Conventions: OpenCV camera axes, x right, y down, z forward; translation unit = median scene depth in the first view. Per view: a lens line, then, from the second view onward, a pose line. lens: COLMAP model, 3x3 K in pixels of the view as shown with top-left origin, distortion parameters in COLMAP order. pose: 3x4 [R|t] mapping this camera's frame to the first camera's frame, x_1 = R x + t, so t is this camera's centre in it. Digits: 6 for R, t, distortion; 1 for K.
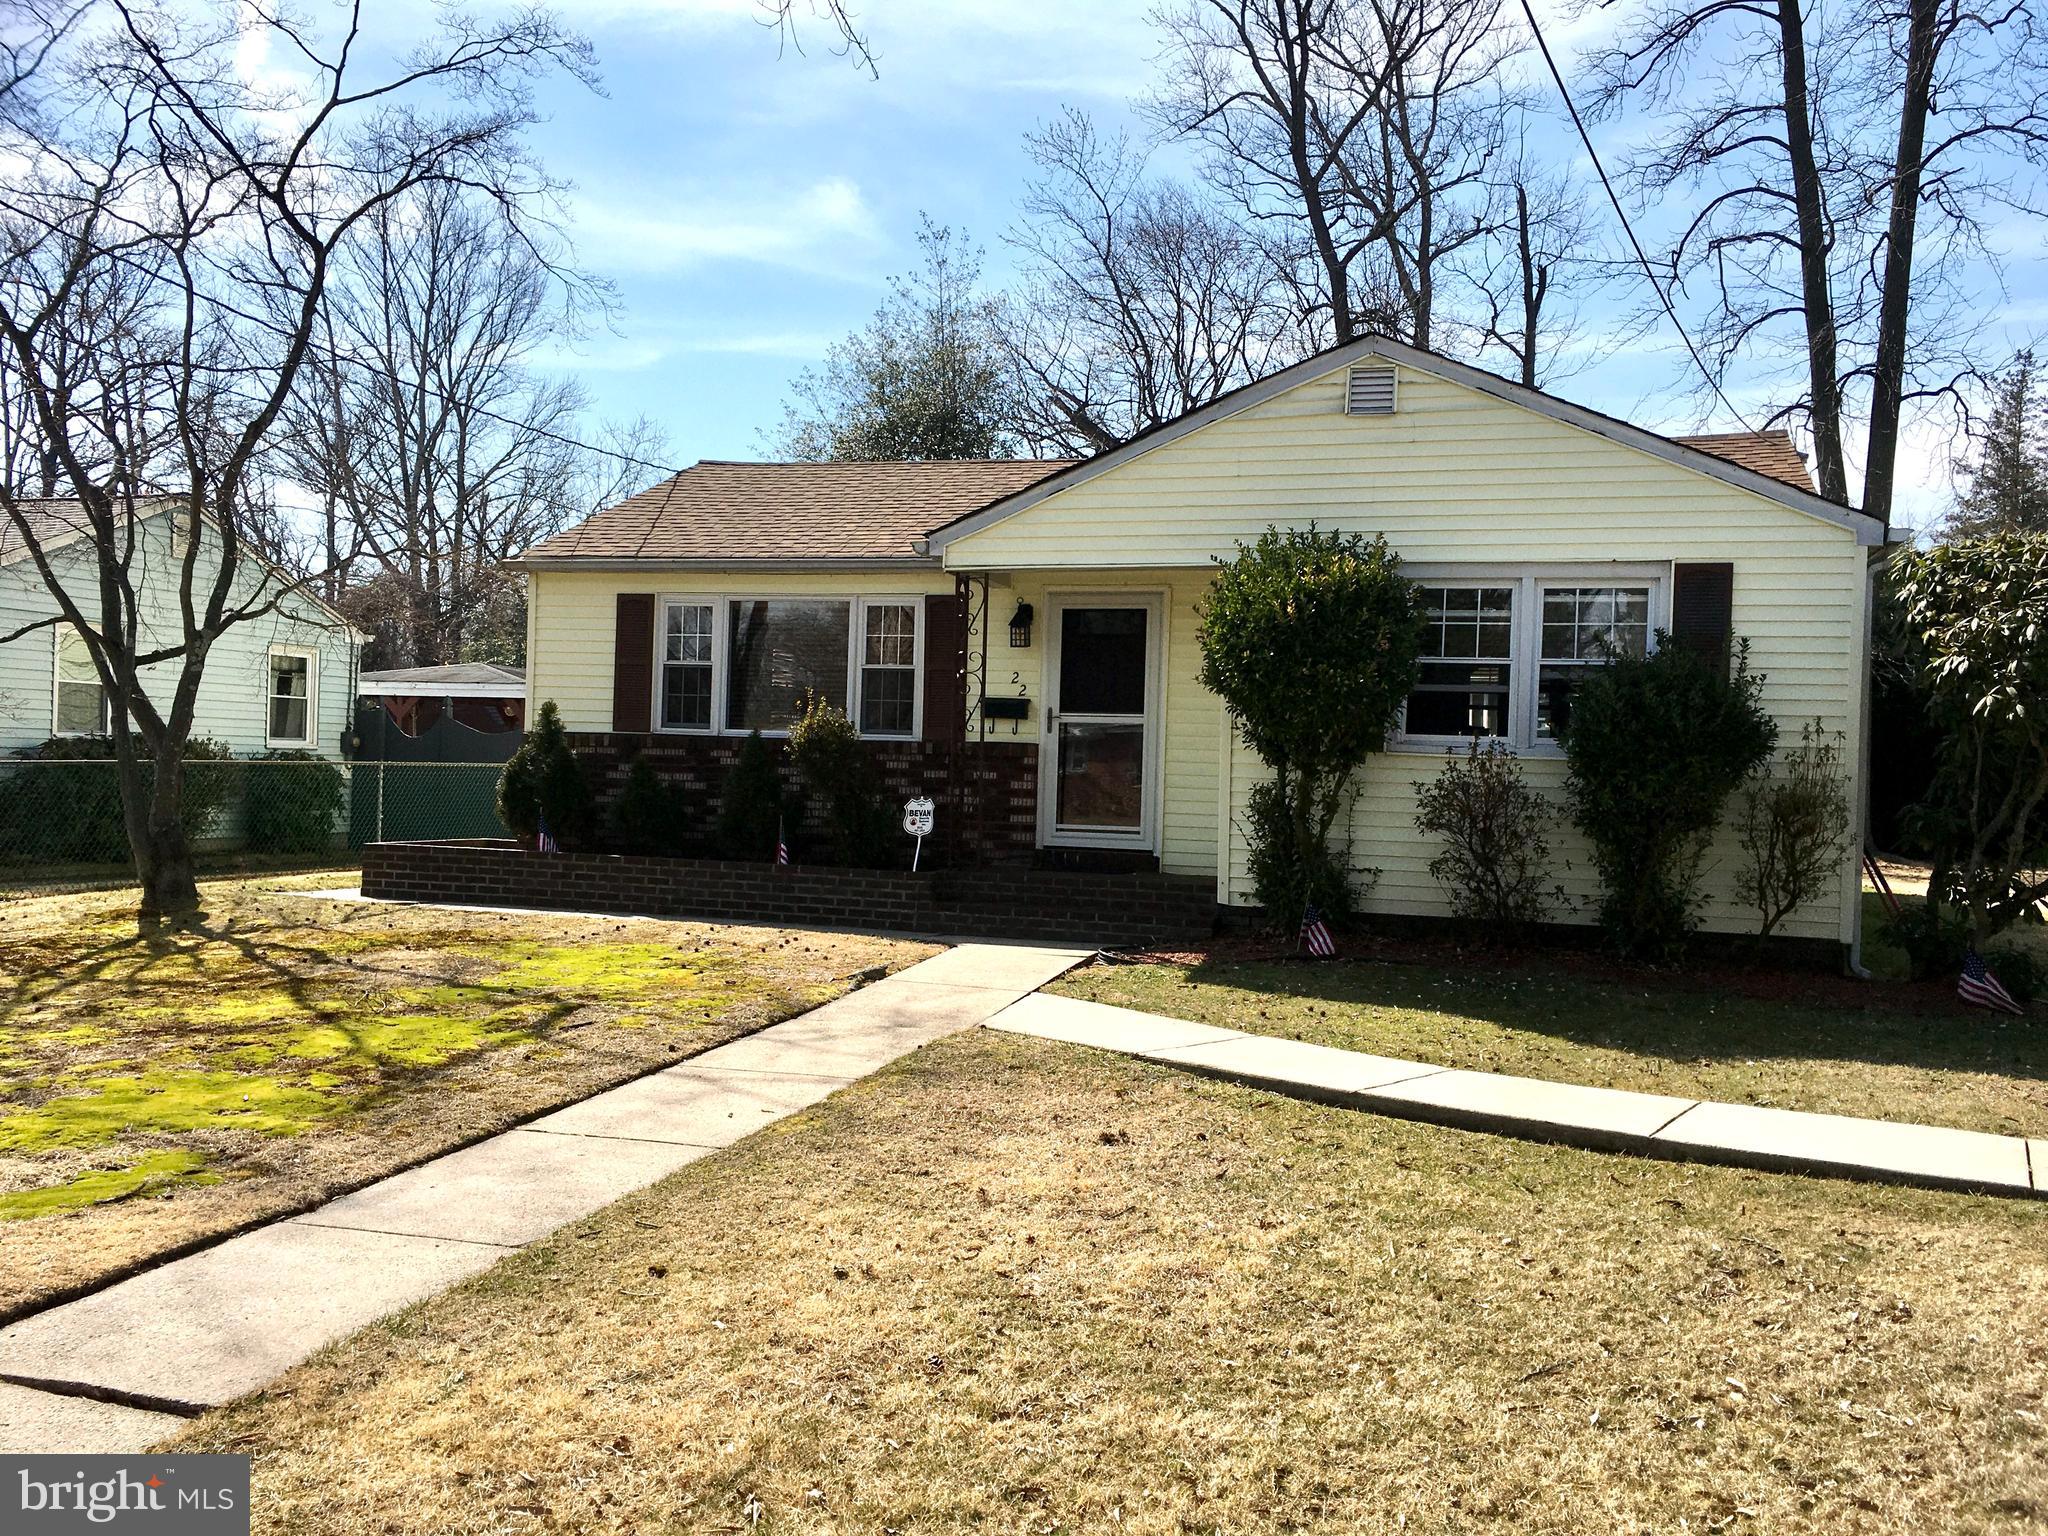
lens RADIAL K [[1766.2, 0, 1024.0], [0, 1766.2, 768.0], [0, 0, 1]] dist [0.015053, -0.003167]
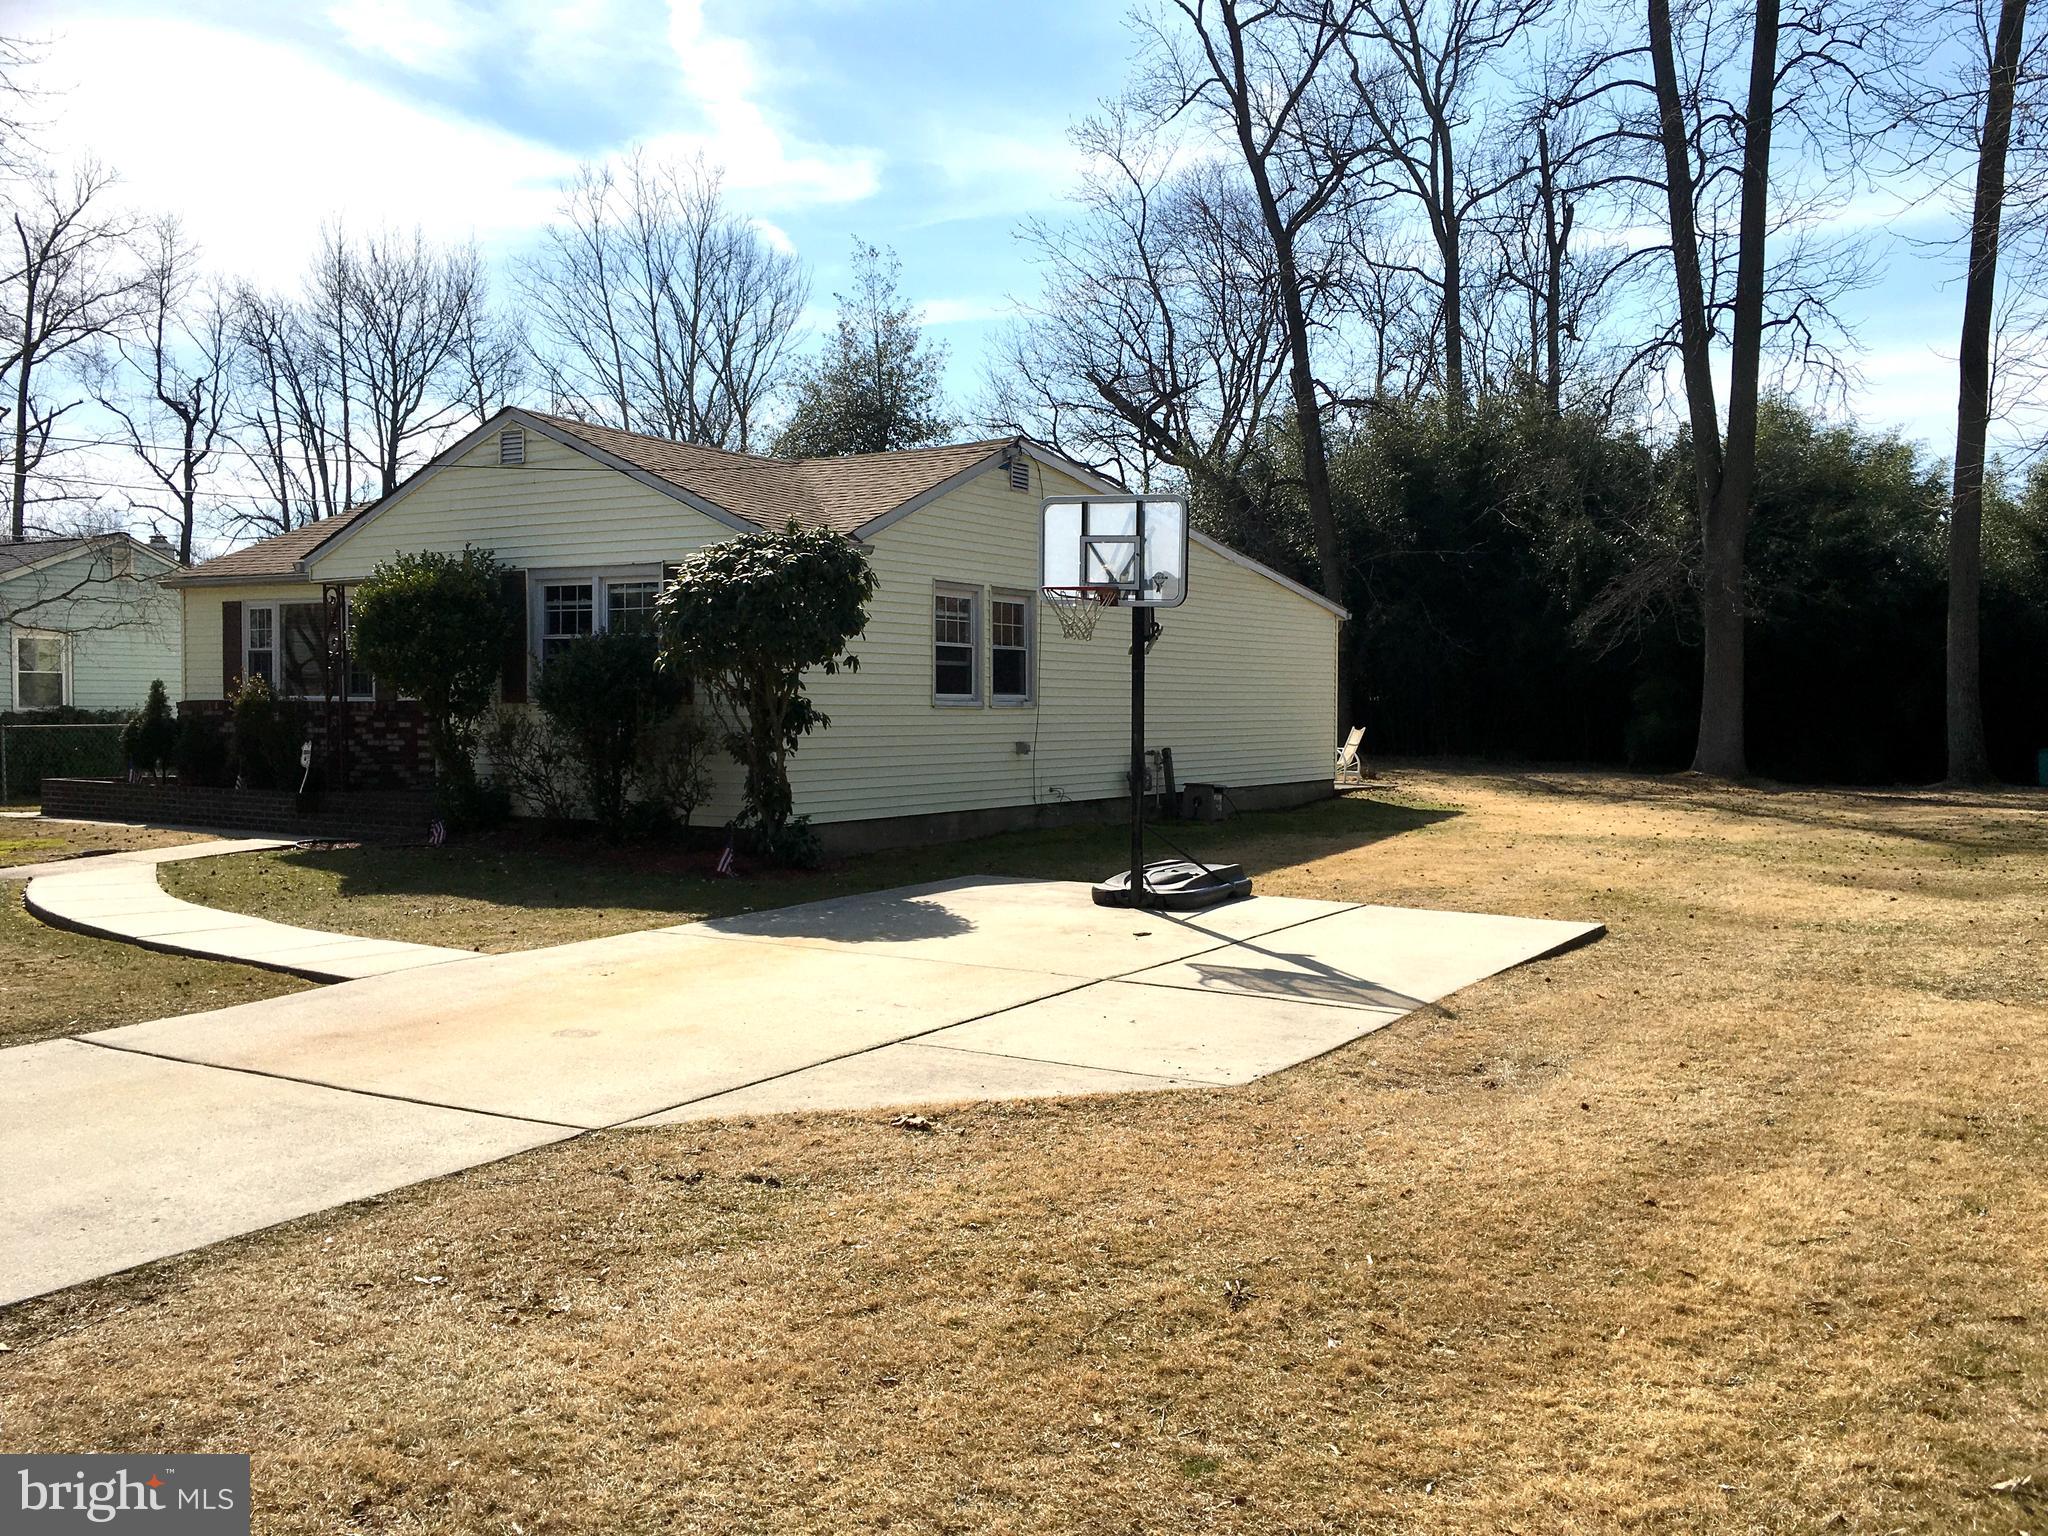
lens RADIAL K [[1766.2, 0, 1024.0], [0, 1766.2, 768.0], [0, 0, 1]] dist [0.015053, -0.003167]
pose [[0.964999, -0.014694, -0.261843, 0.823009], [0.022756, 0.999355, 0.027784, 0.010745], [0.261266, -0.032770, 0.964710, -0.226781]]
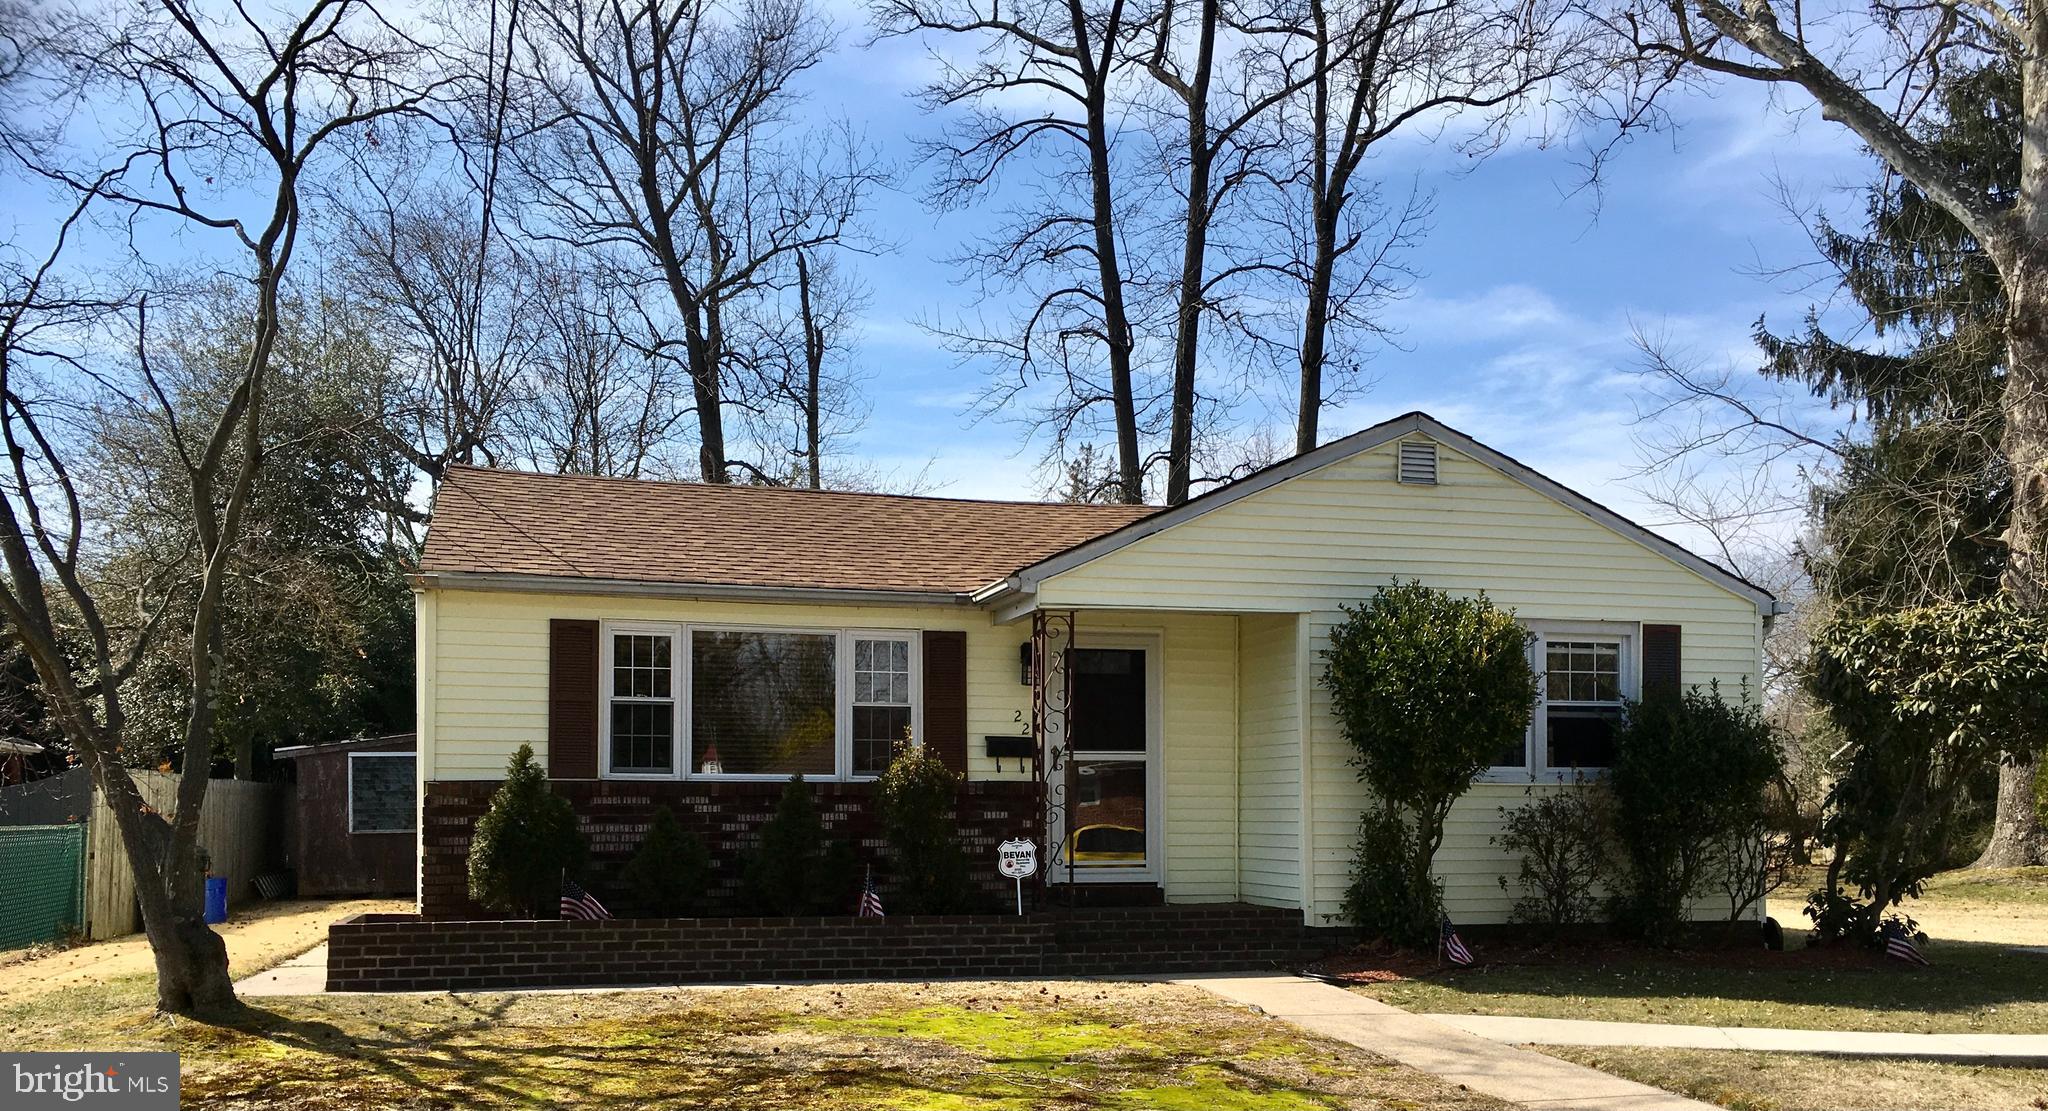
lens RADIAL K [[1758.1, 0, 1029.8], [0, 1758.1, 758.7], [0, 0, 1]] dist [0.013050, 0.002889]
pose [[0.845360, -0.012380, 0.534053, -0.530286], [0.026616, 0.999466, -0.018961, -0.008259], [-0.533533, 0.030243, 0.845238, 0.160553]]
